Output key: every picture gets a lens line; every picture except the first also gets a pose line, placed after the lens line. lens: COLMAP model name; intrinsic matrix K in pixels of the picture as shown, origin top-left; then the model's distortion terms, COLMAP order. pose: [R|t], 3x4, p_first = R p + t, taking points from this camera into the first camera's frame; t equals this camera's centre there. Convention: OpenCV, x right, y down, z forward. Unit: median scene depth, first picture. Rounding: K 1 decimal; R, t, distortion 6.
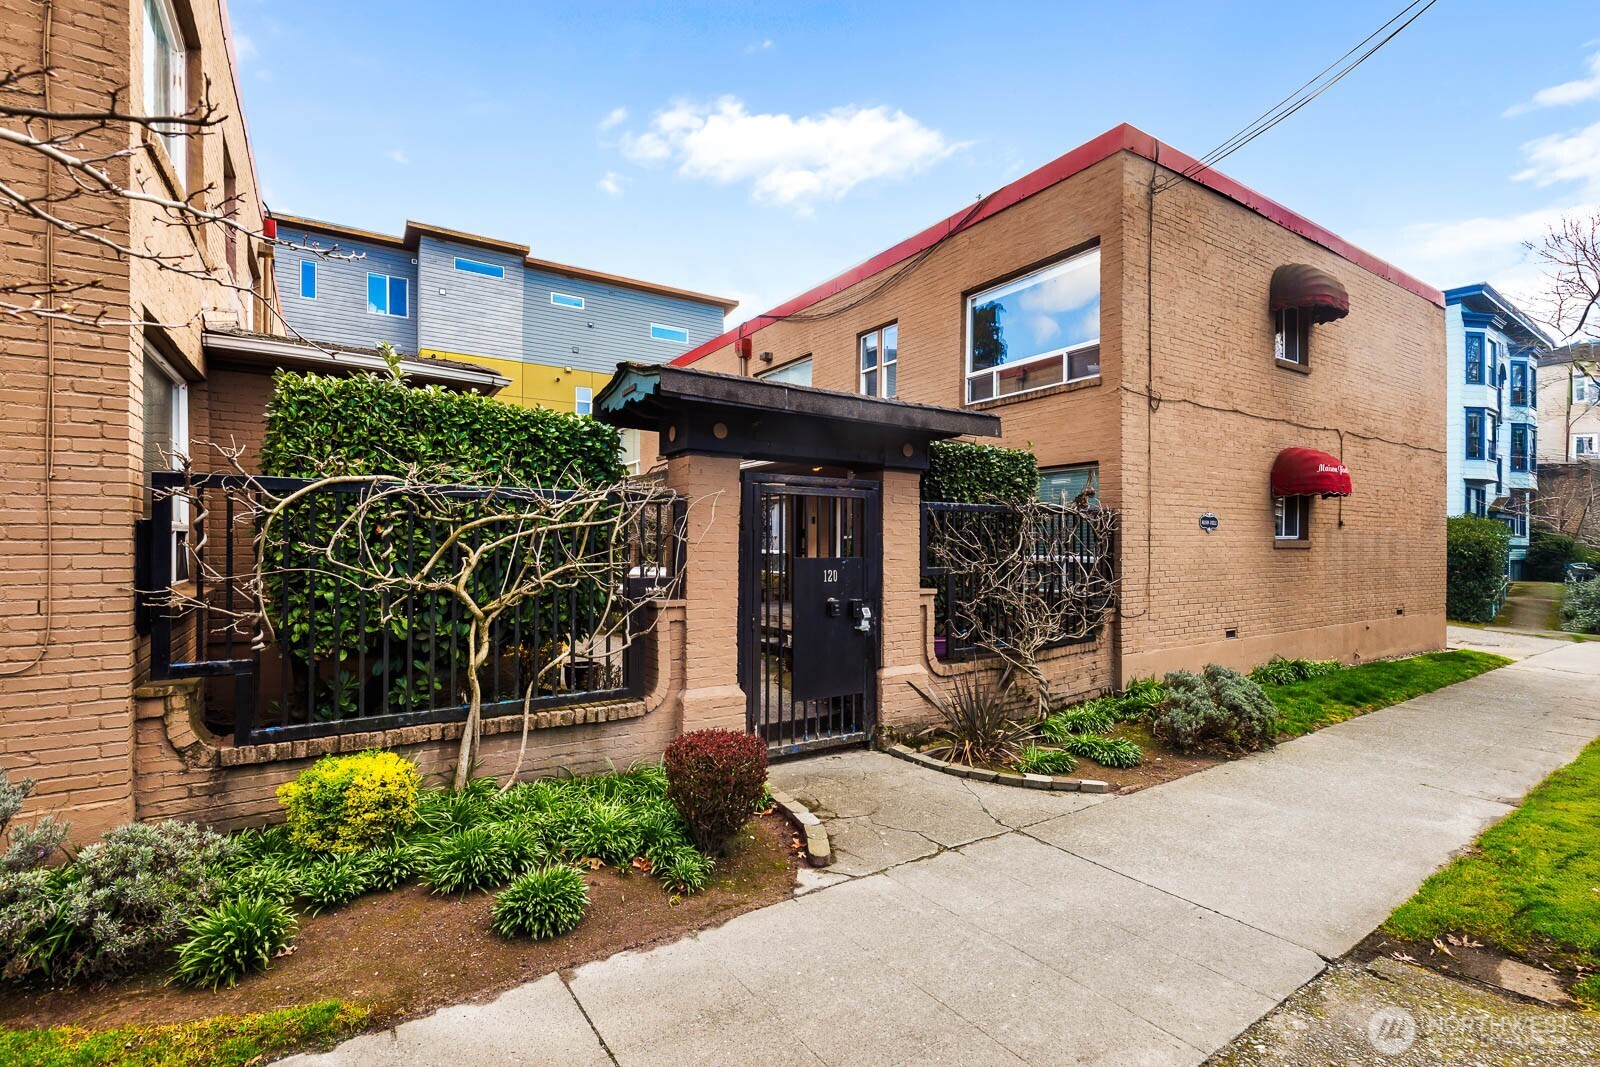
lens RADIAL K [[741.8, 0, 800.0], [0, 741.8, 533.5], [0, 0, 1]] dist [0.007323, -0.000157]
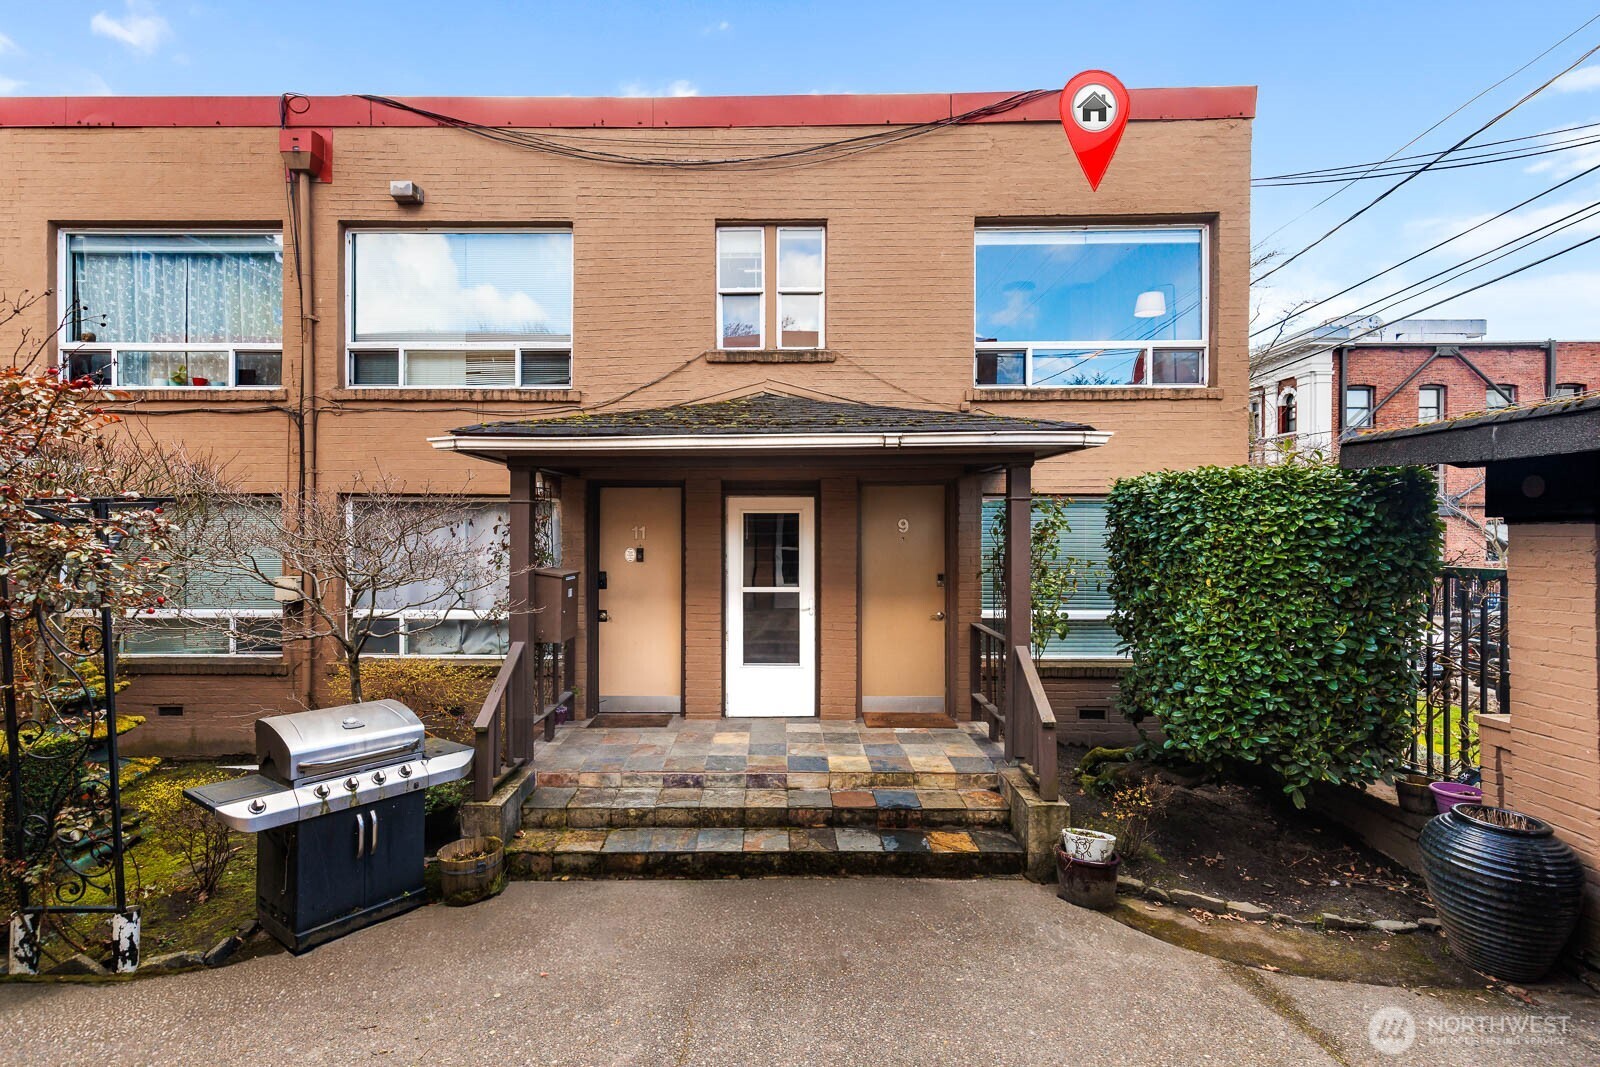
lens RADIAL K [[741.8, 0, 800.0], [0, 741.8, 533.5], [0, 0, 1]] dist [0.007323, -0.000157]
pose [[0.548706, -0.003189, 0.836009, -0.192022], [-0.007755, 0.999930, 0.008904, -0.021160], [-0.835979, -0.011369, 0.548643, 0.345895]]
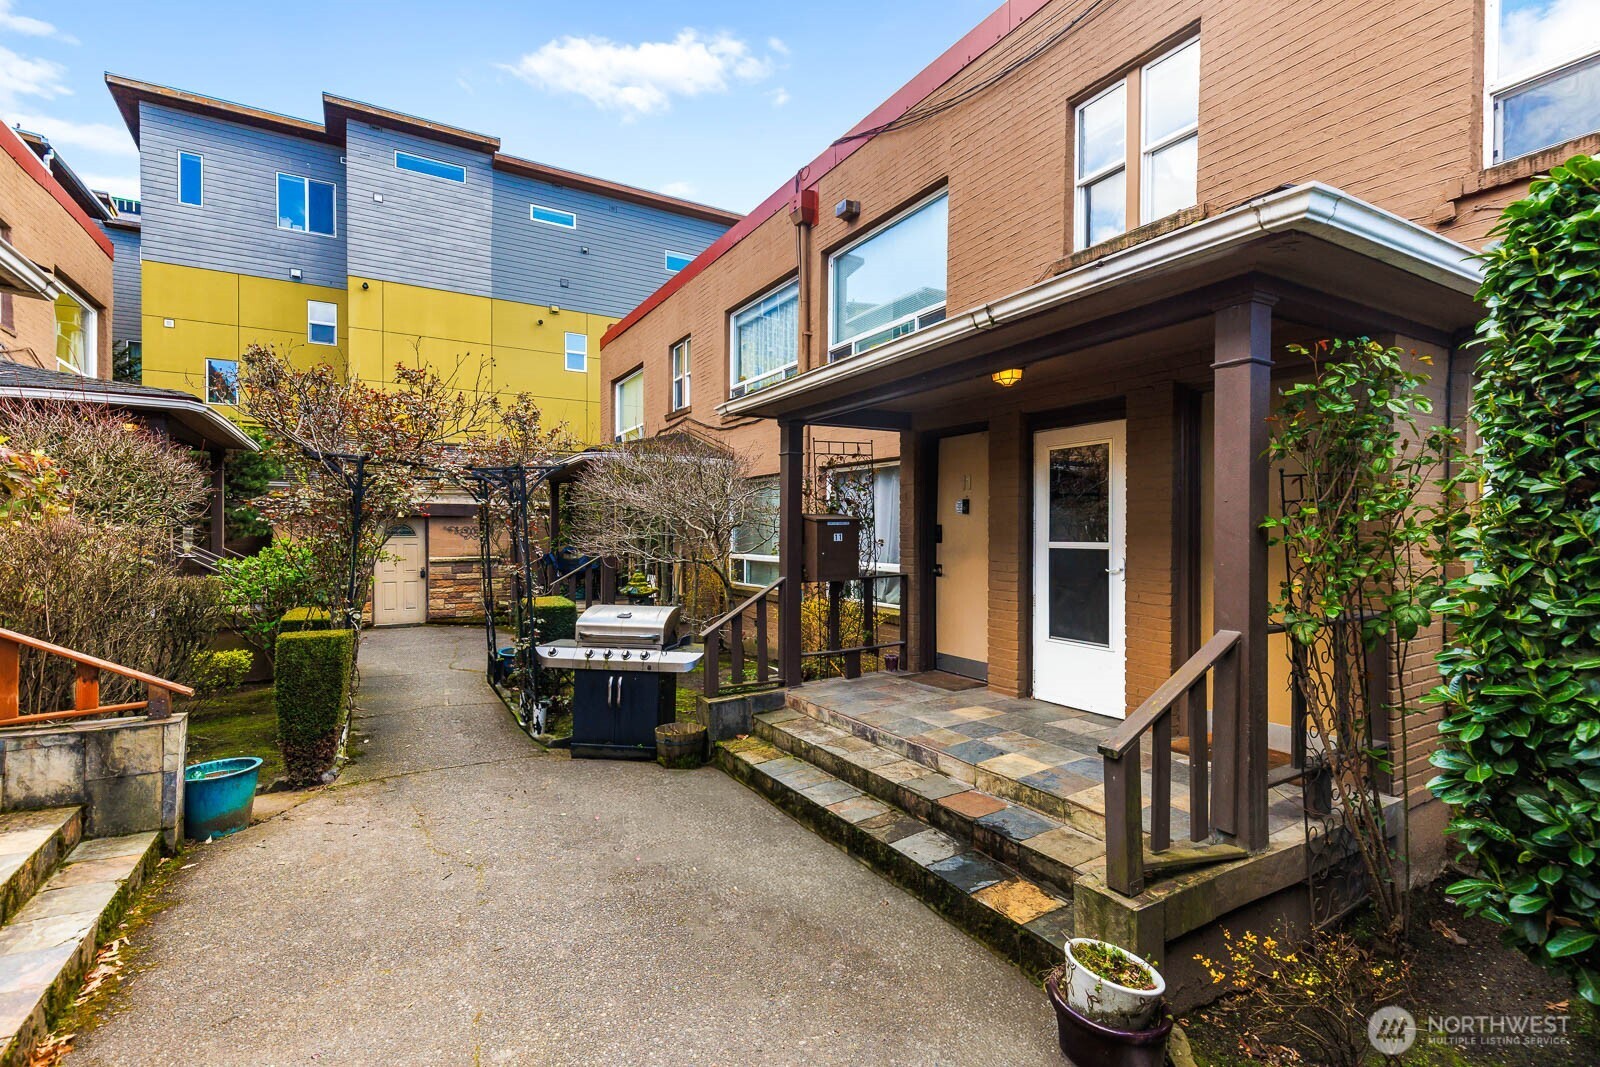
lens RADIAL K [[741.8, 0, 800.0], [0, 741.8, 533.5], [0, 0, 1]] dist [0.007323, -0.000157]
pose [[0.999096, -0.002056, -0.042456, -0.037661], [0.002588, 0.999919, 0.012475, -0.004144], [0.042427, -0.012573, 0.999020, 0.287661]]
